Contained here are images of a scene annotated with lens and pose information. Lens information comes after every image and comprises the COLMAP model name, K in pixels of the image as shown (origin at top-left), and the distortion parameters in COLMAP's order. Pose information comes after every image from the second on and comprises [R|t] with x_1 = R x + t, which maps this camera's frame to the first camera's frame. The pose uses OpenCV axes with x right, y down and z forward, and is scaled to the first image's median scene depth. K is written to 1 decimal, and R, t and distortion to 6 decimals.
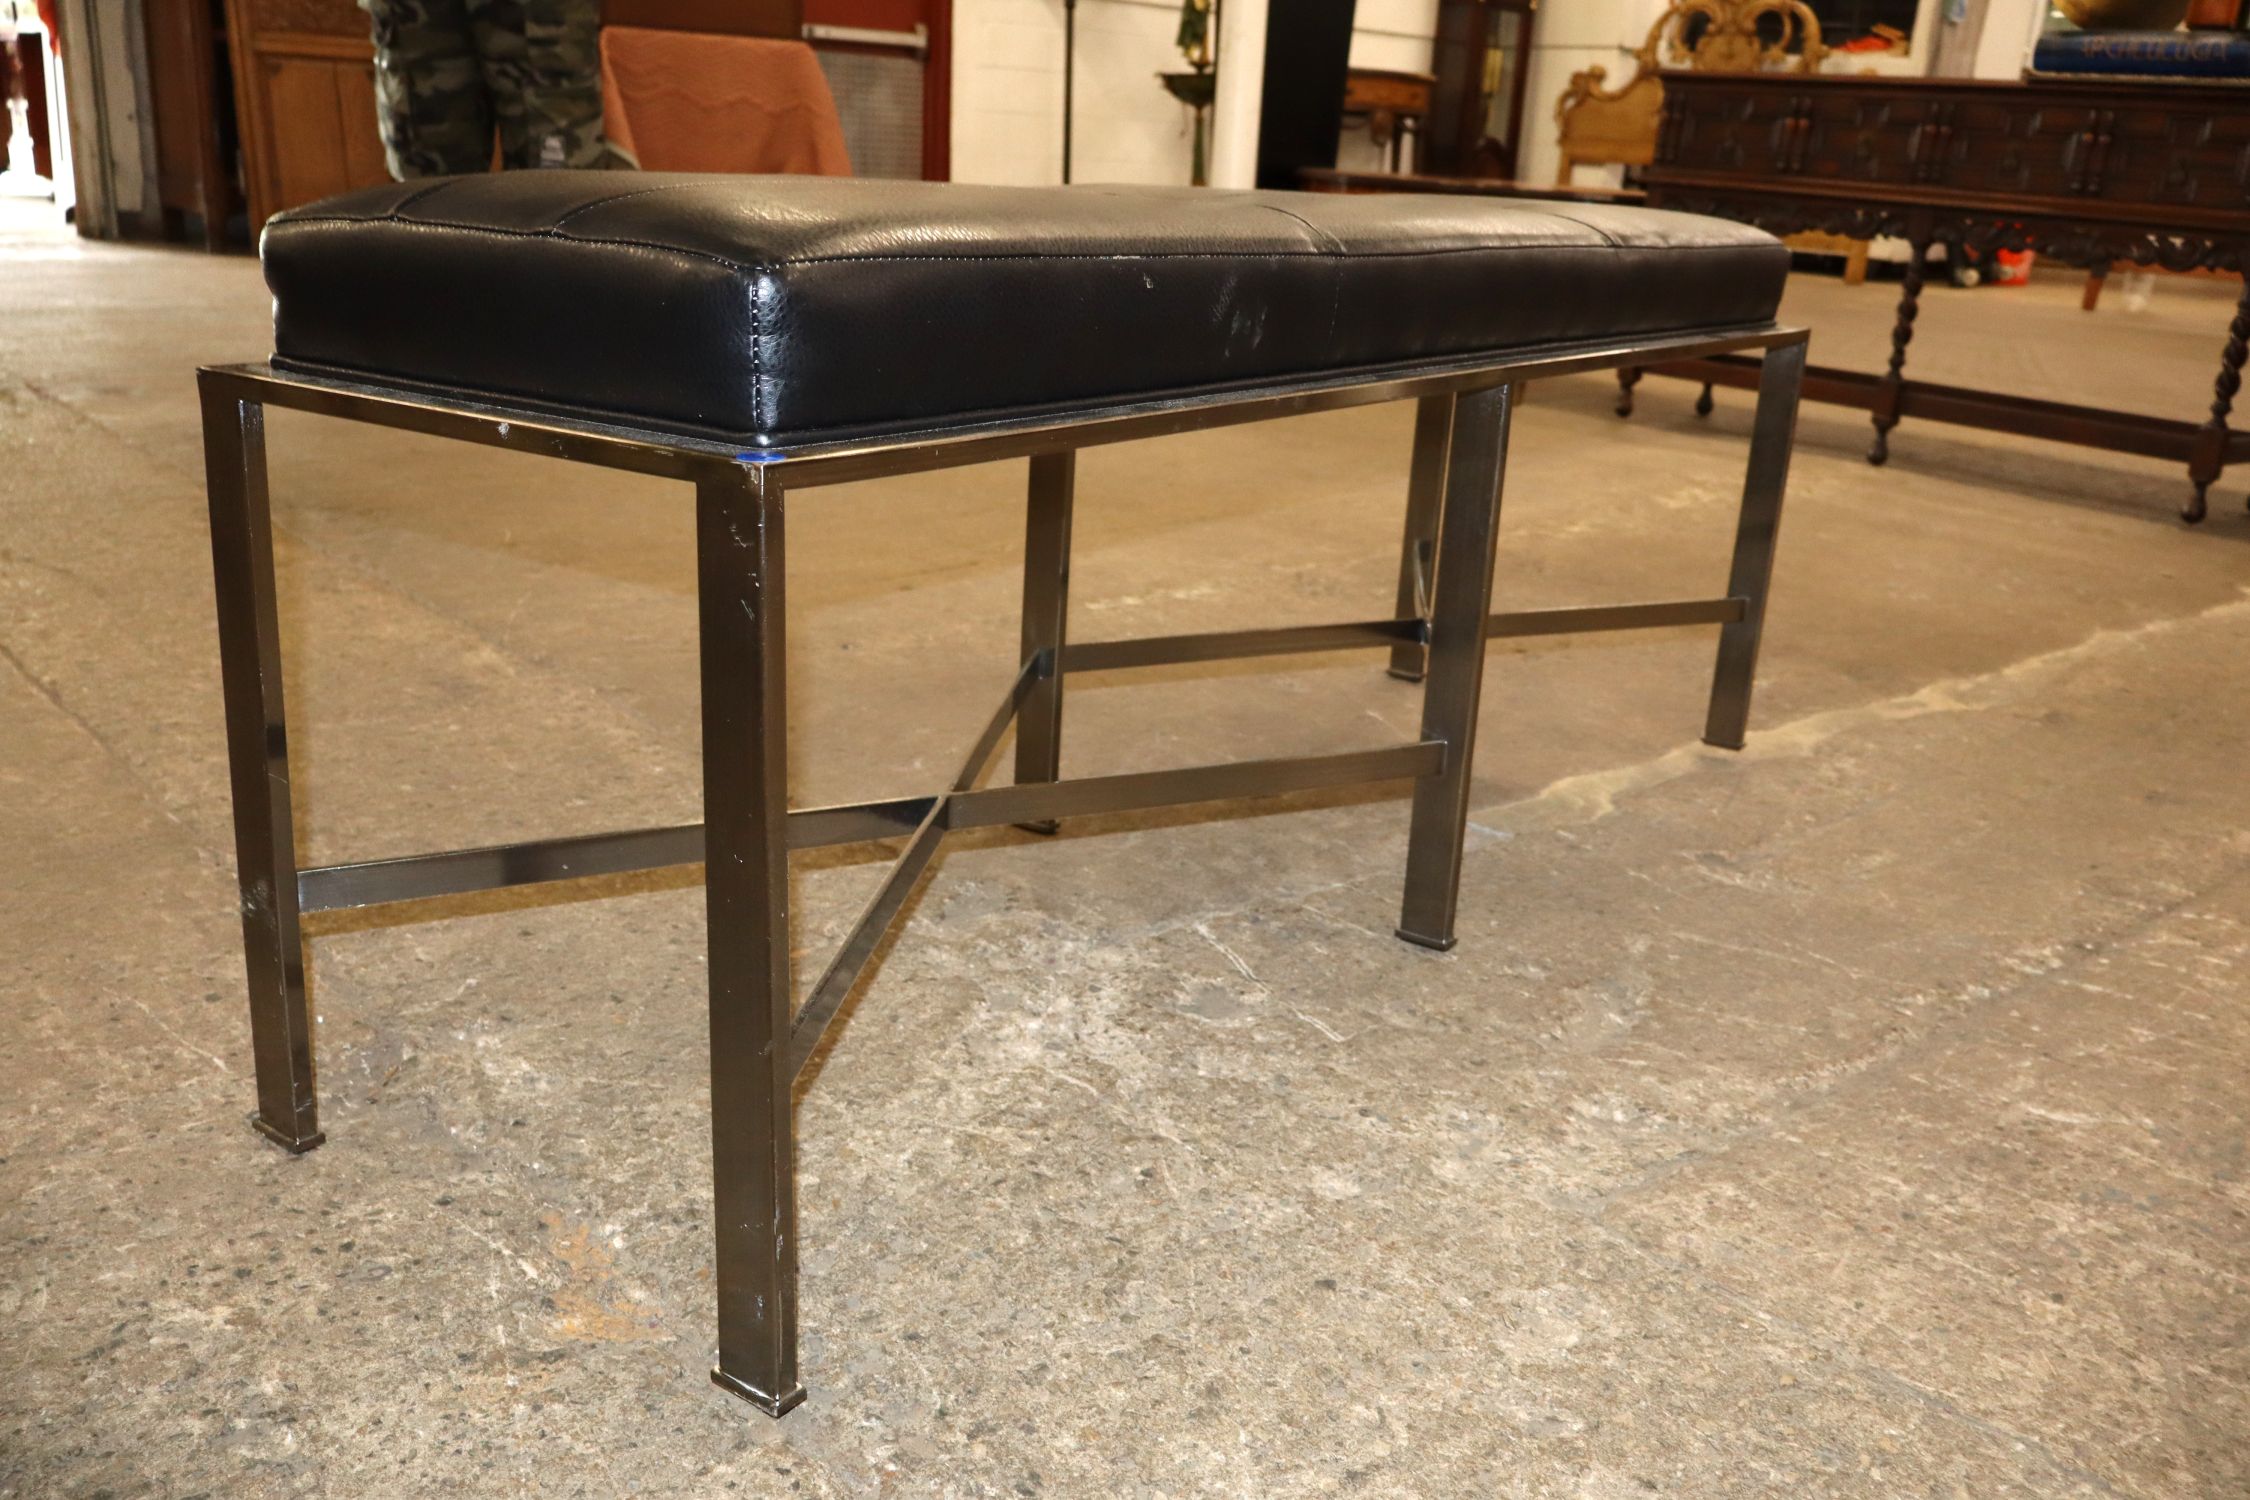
lens RADIAL K [[1868.5, 0, 1122.0], [0, 1868.5, 741.2], [0, 0, 1]] dist [-0.001043, -0.011207]
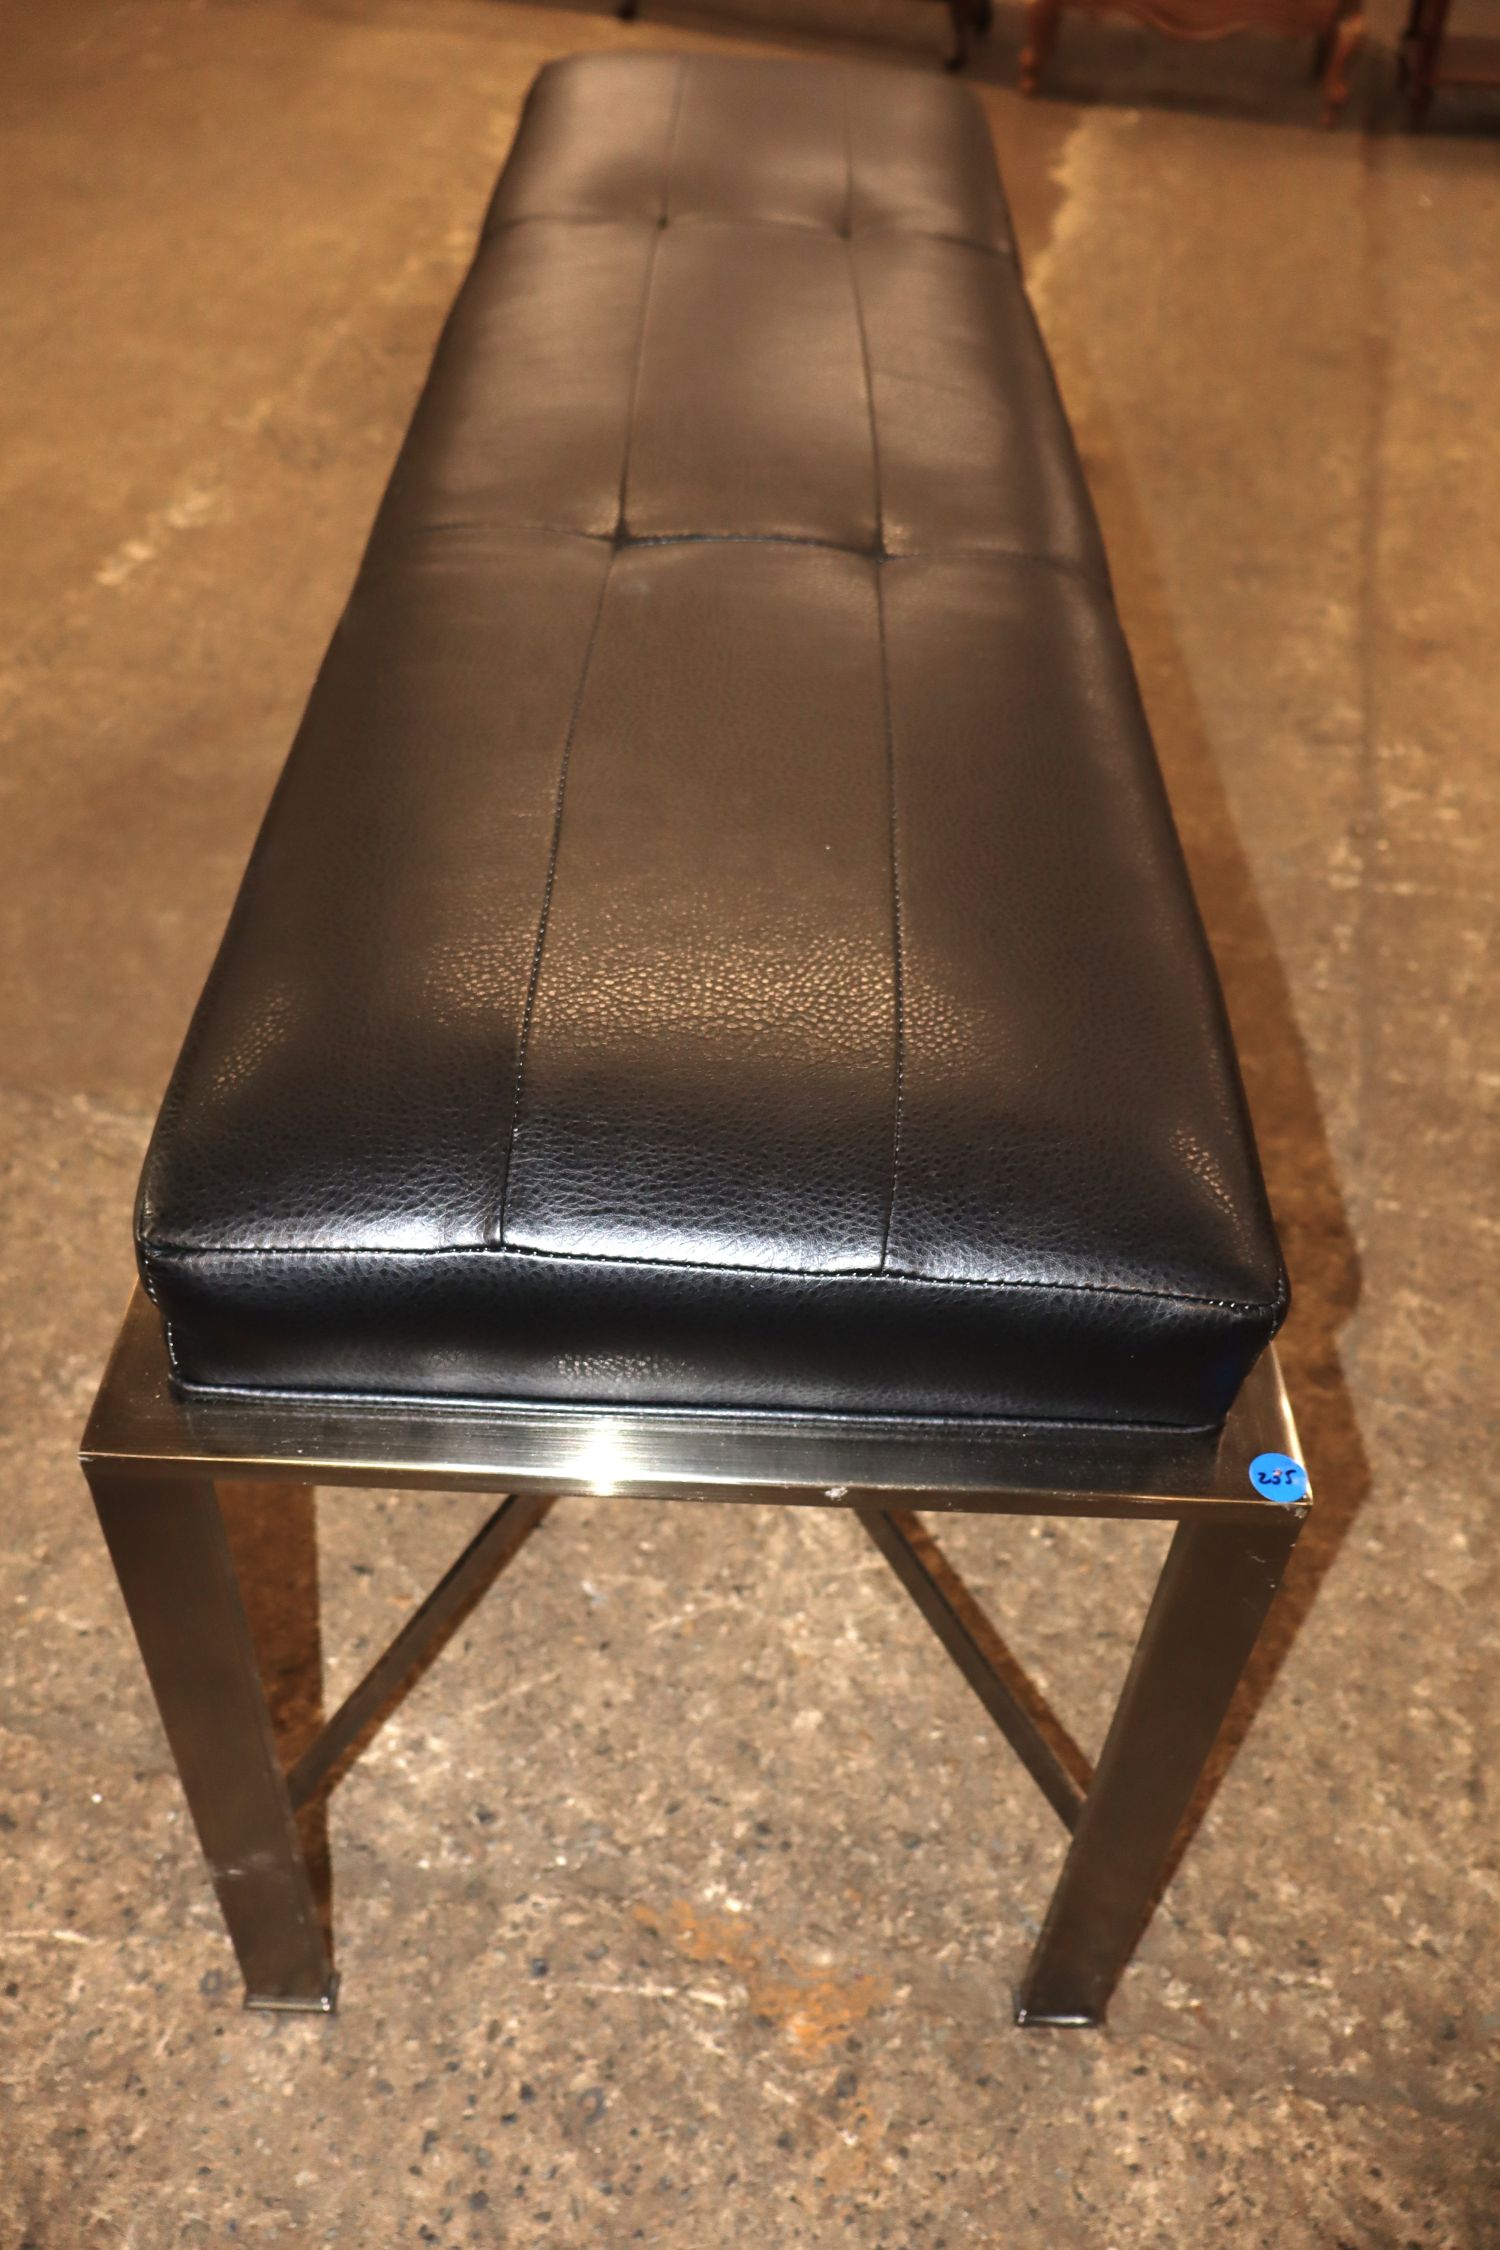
lens RADIAL K [[1868.5, 0, 754.5], [0, 1868.5, 1131.1], [0, 0, 1]] dist [-0.001043, -0.011207]
pose [[0.822634, -0.392668, 0.411200, -0.225873], [0.154505, 0.850386, 0.502962, -0.249320], [-0.547176, -0.350221, 0.760226, 0.181788]]
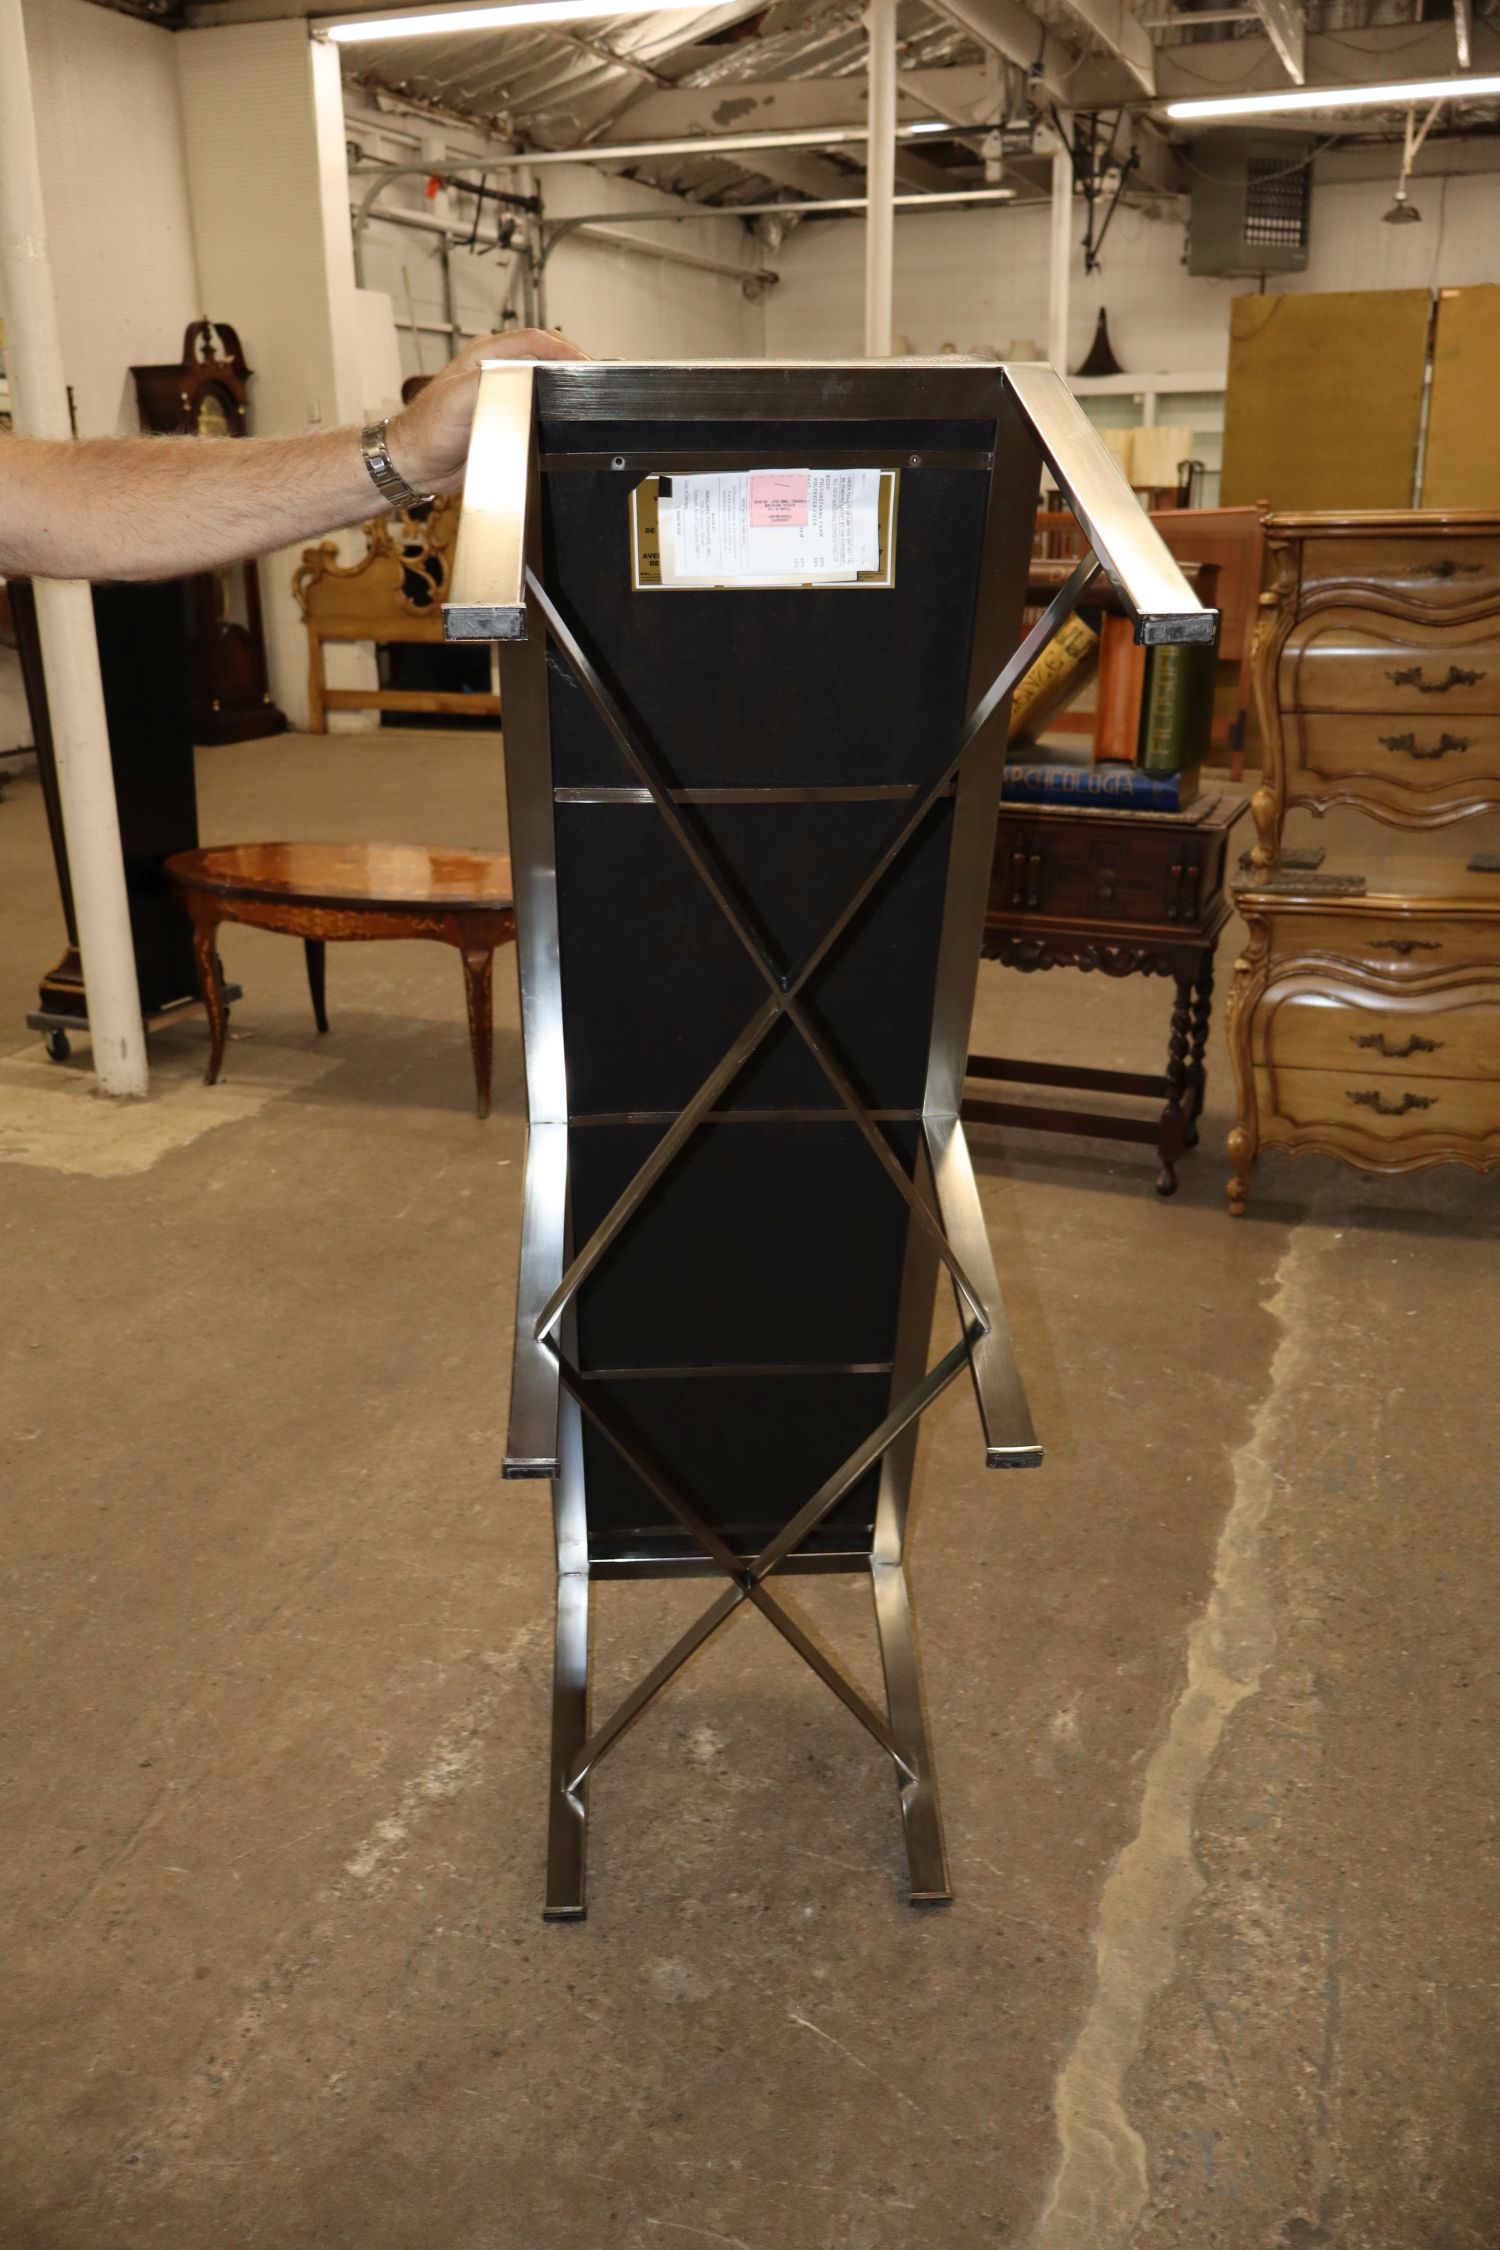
lens RADIAL K [[1868.5, 0, 754.2], [0, 1868.5, 1131.2], [0, 0, 1]] dist [-0.001043, -0.011207]
pose [[0.879730, -0.207239, 0.427934, -0.159313], [0.197945, 0.977943, 0.066670, -0.445918], [-0.432312, 0.026056, 0.901348, 0.193361]]
